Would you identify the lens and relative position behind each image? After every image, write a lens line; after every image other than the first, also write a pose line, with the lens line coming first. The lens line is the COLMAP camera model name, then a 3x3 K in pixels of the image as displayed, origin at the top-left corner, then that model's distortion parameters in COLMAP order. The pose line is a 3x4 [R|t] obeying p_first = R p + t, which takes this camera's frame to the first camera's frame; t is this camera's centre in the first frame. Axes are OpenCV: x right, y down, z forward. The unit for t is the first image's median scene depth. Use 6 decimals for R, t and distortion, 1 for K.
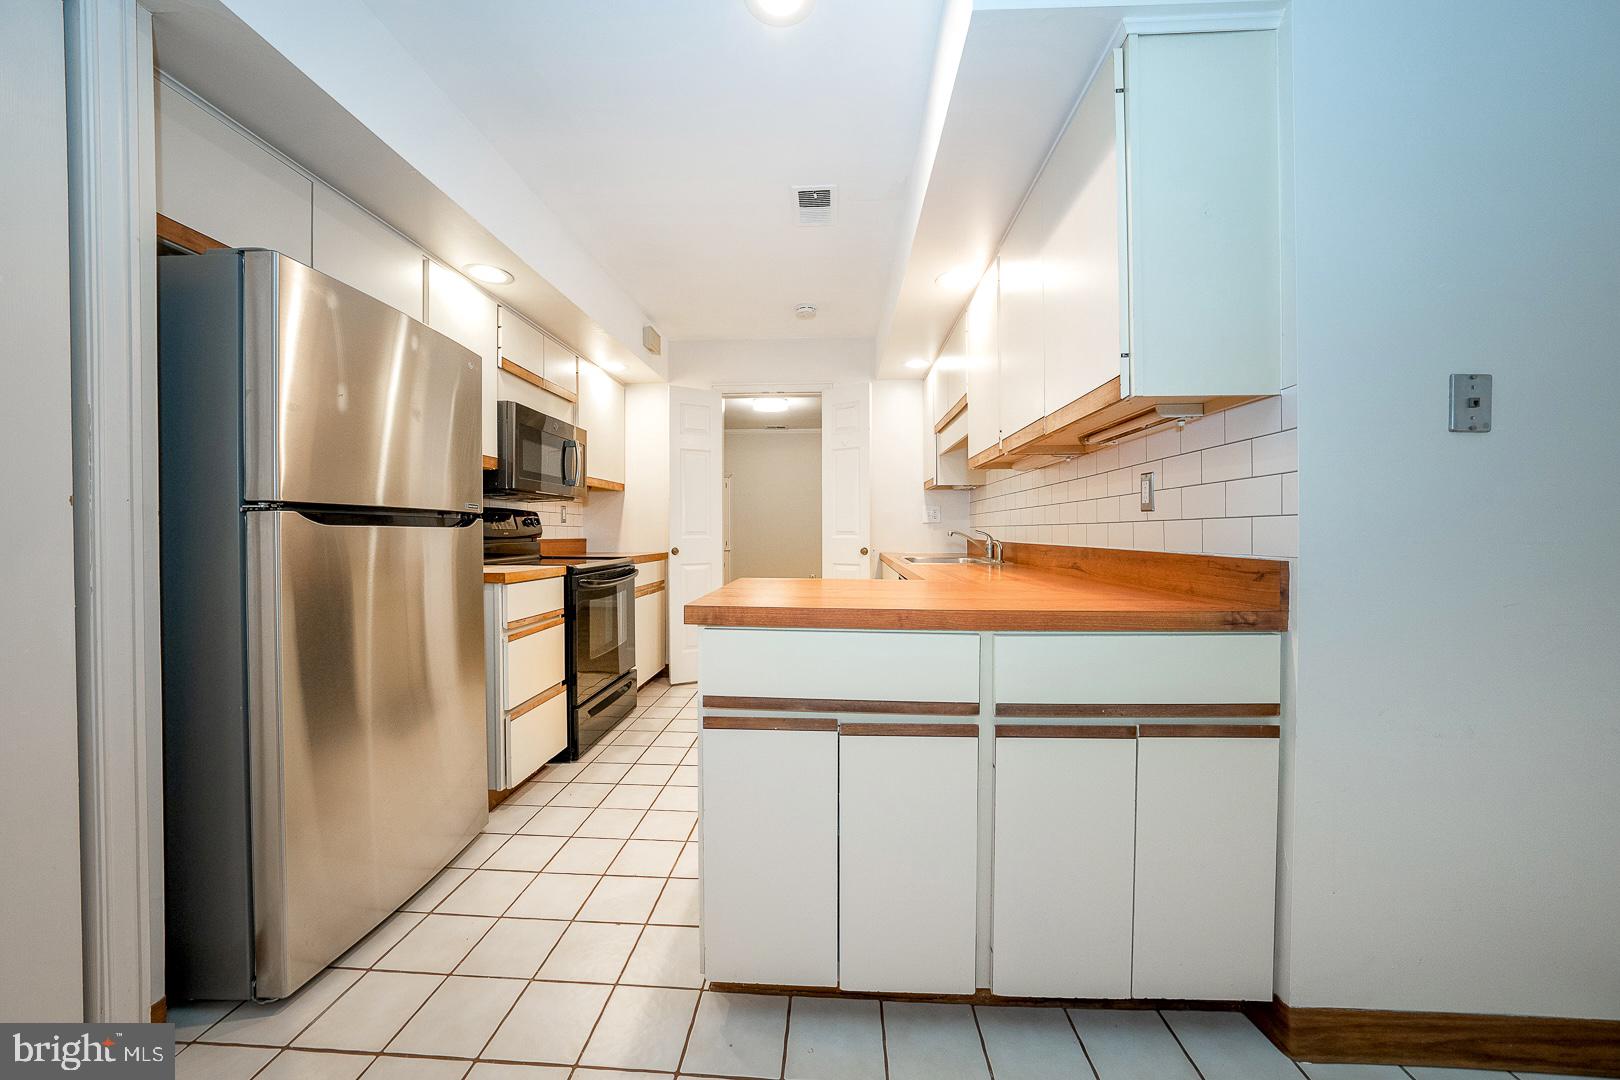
lens RADIAL K [[553.9, 0, 813.8], [0, 553.9, 534.1], [0, 0, 1]] dist [-0.024841, 0.003168]
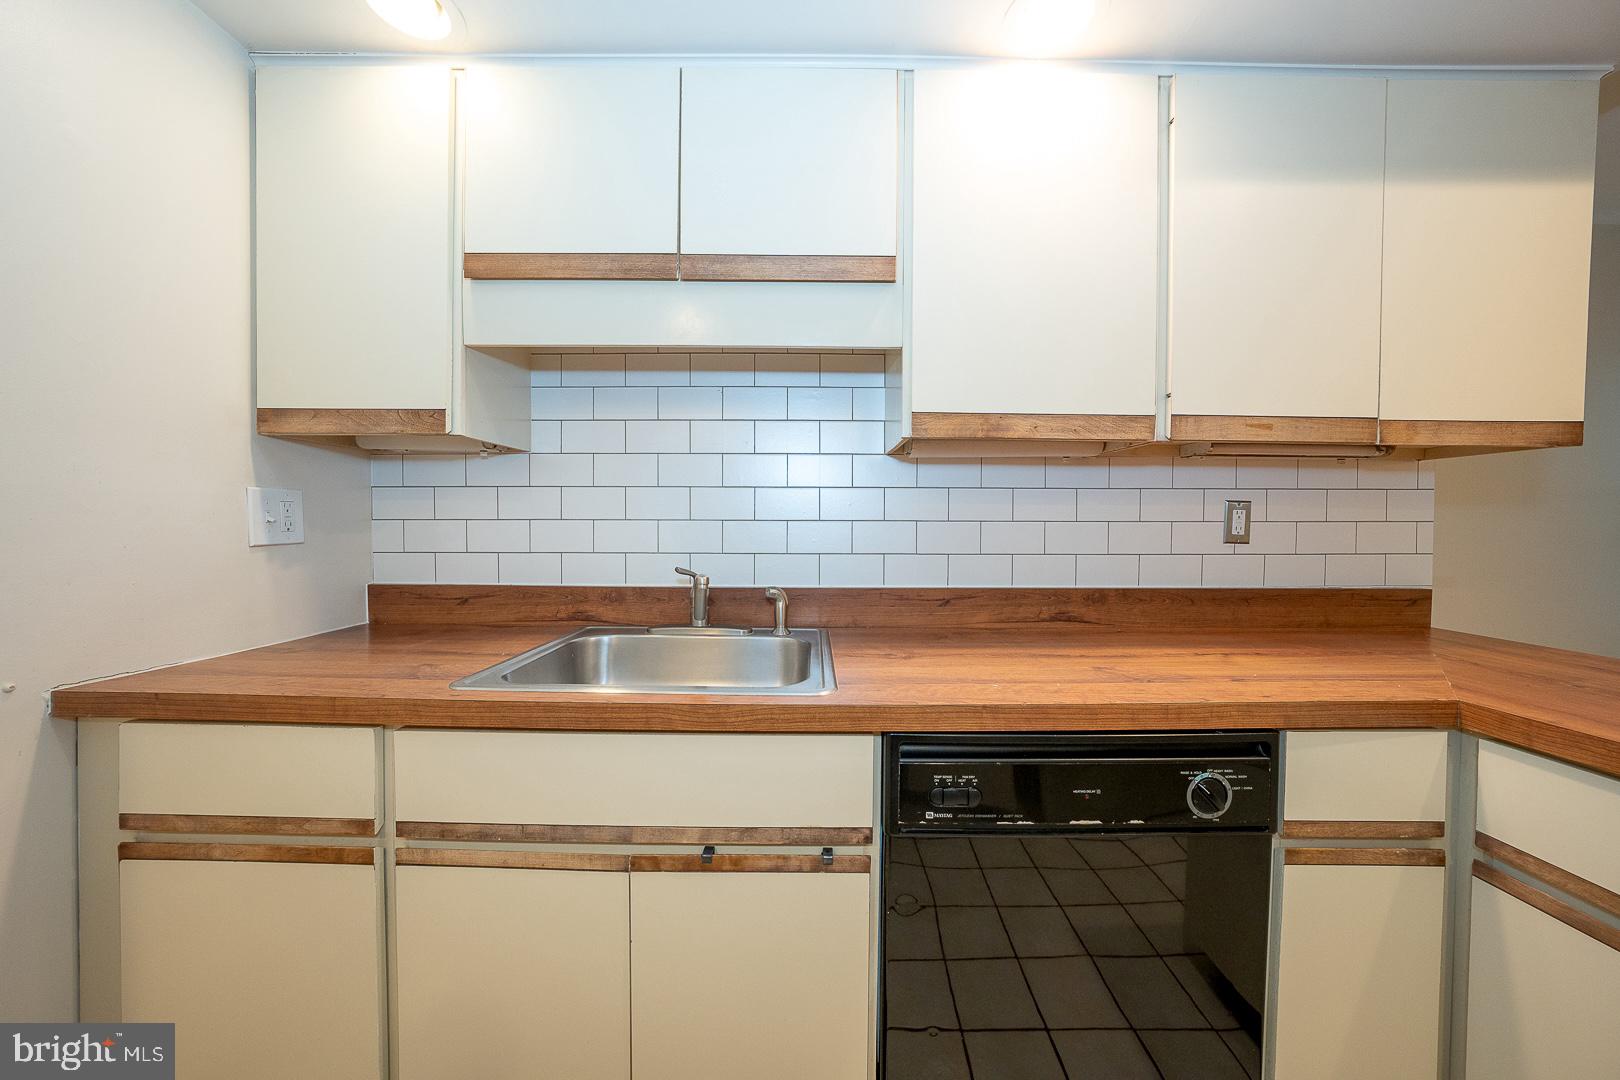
lens RADIAL K [[553.9, 0, 811.2], [0, 553.9, 534.4], [0, 0, 1]] dist [-0.024841, 0.003168]
pose [[-0.051474, -0.018858, 0.998496, -0.160077], [0.002196, 0.999817, 0.018996, -0.048729], [-0.998672, 0.003170, -0.051423, 1.128116]]
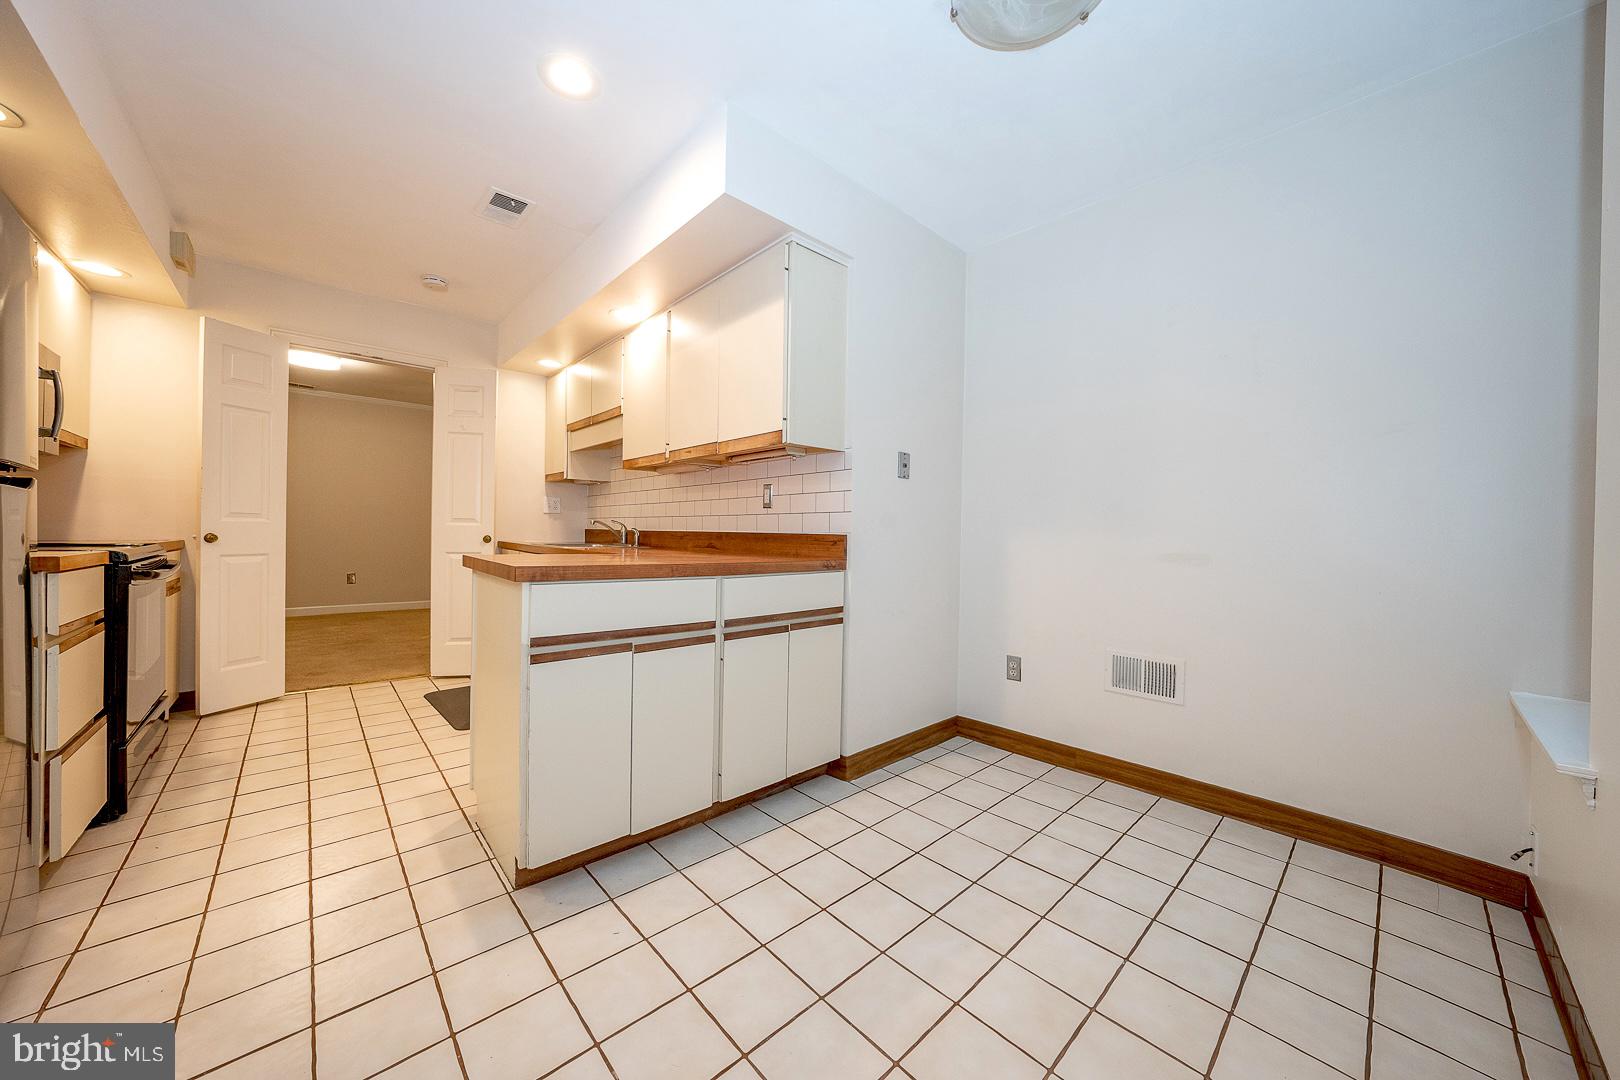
lens RADIAL K [[553.9, 0, 807.6], [0, 553.9, 534.9], [0, 0, 1]] dist [-0.024841, 0.003168]
pose [[0.703694, 0.010551, 0.710425, -0.302044], [-0.014251, 0.999898, -0.000734, 0.023693], [-0.710361, -0.009607, 0.703772, -0.149419]]
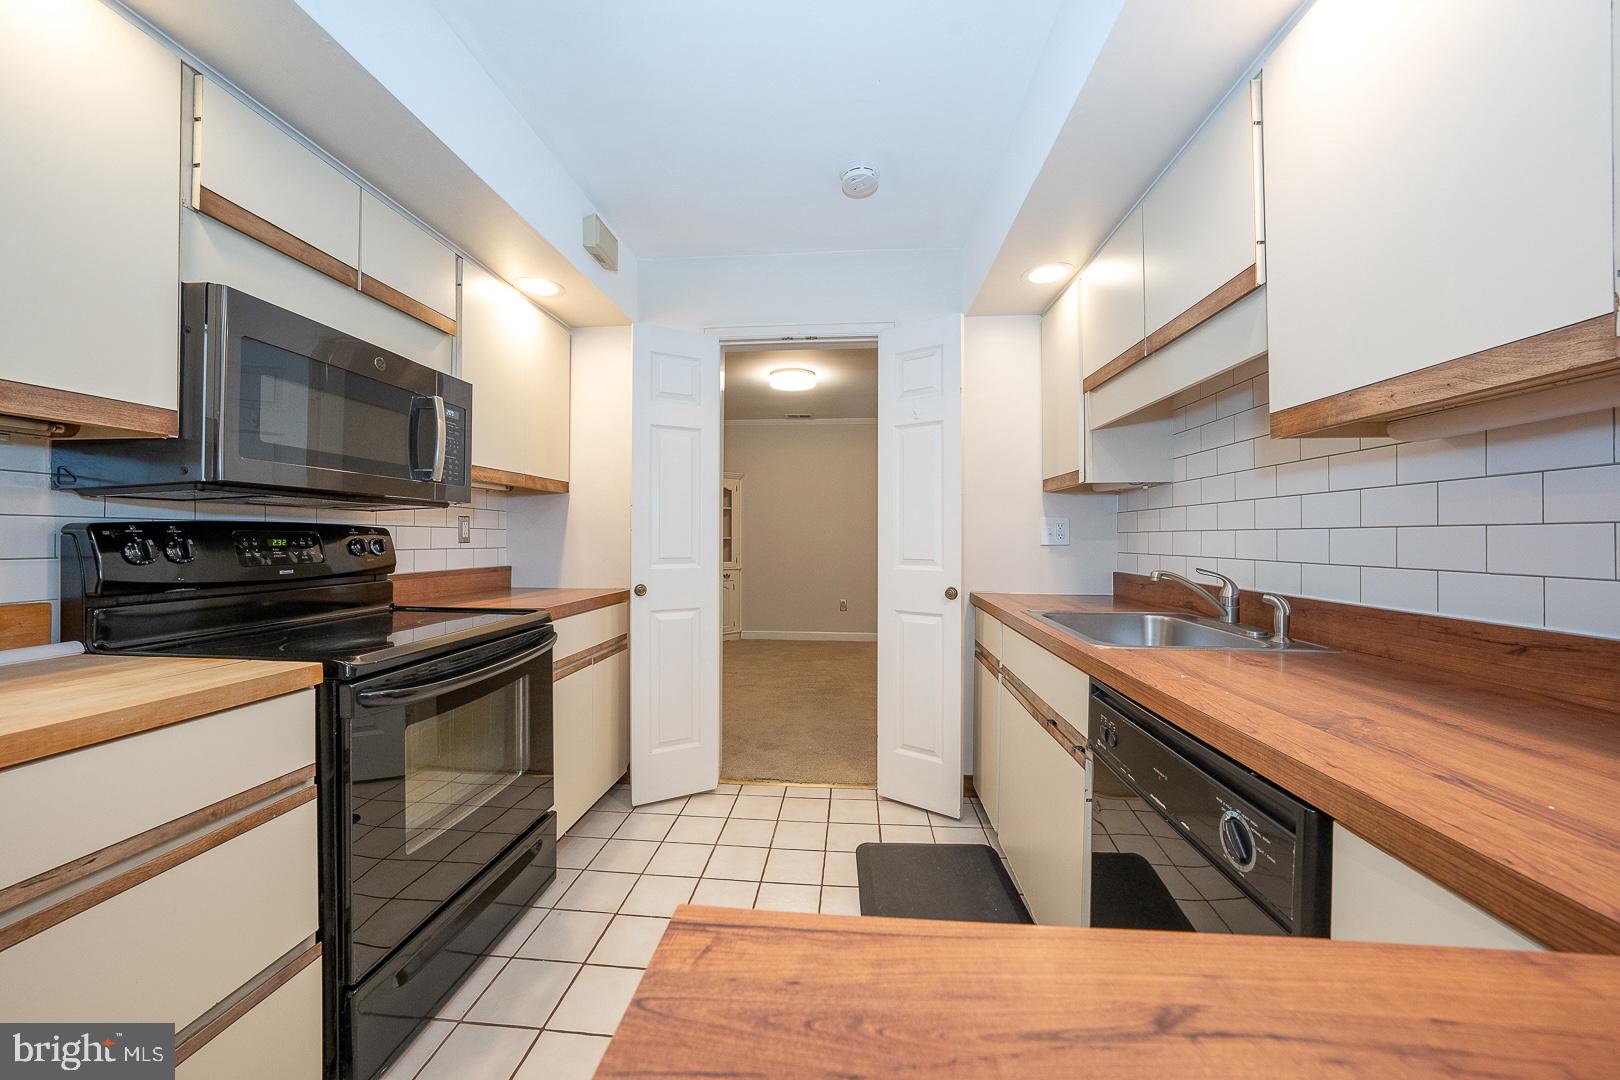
lens RADIAL K [[553.9, 0, 813.9], [0, 553.9, 533.1], [0, 0, 1]] dist [-0.024841, 0.003168]
pose [[0.999520, 0.004324, -0.030687, -0.058725], [-0.004709, 0.999911, -0.012513, -0.038676], [0.030630, 0.012651, 0.999451, 0.587587]]
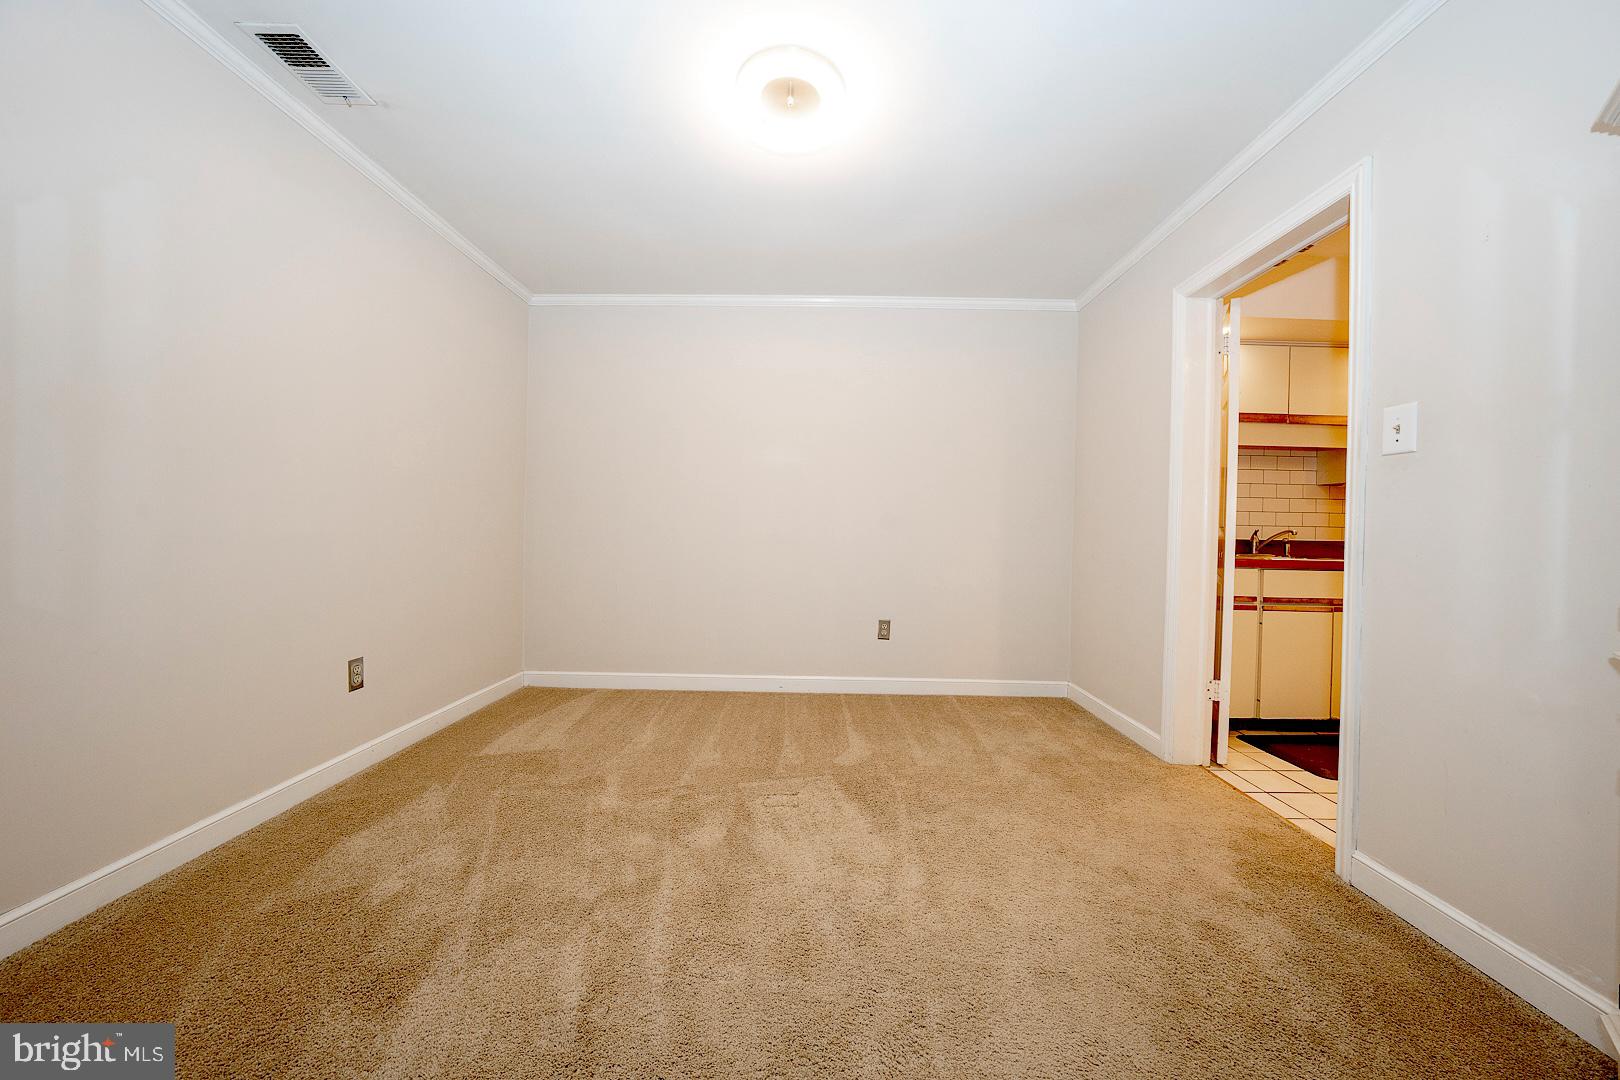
lens RADIAL K [[553.9, 0, 816.6], [0, 553.9, 531.1], [0, 0, 1]] dist [-0.024841, 0.003168]
pose [[-0.043656, 0.002592, 0.999043, -0.882720], [-0.012409, 0.999918, -0.003136, 0.013528], [-0.998970, -0.012534, -0.043620, 2.319777]]
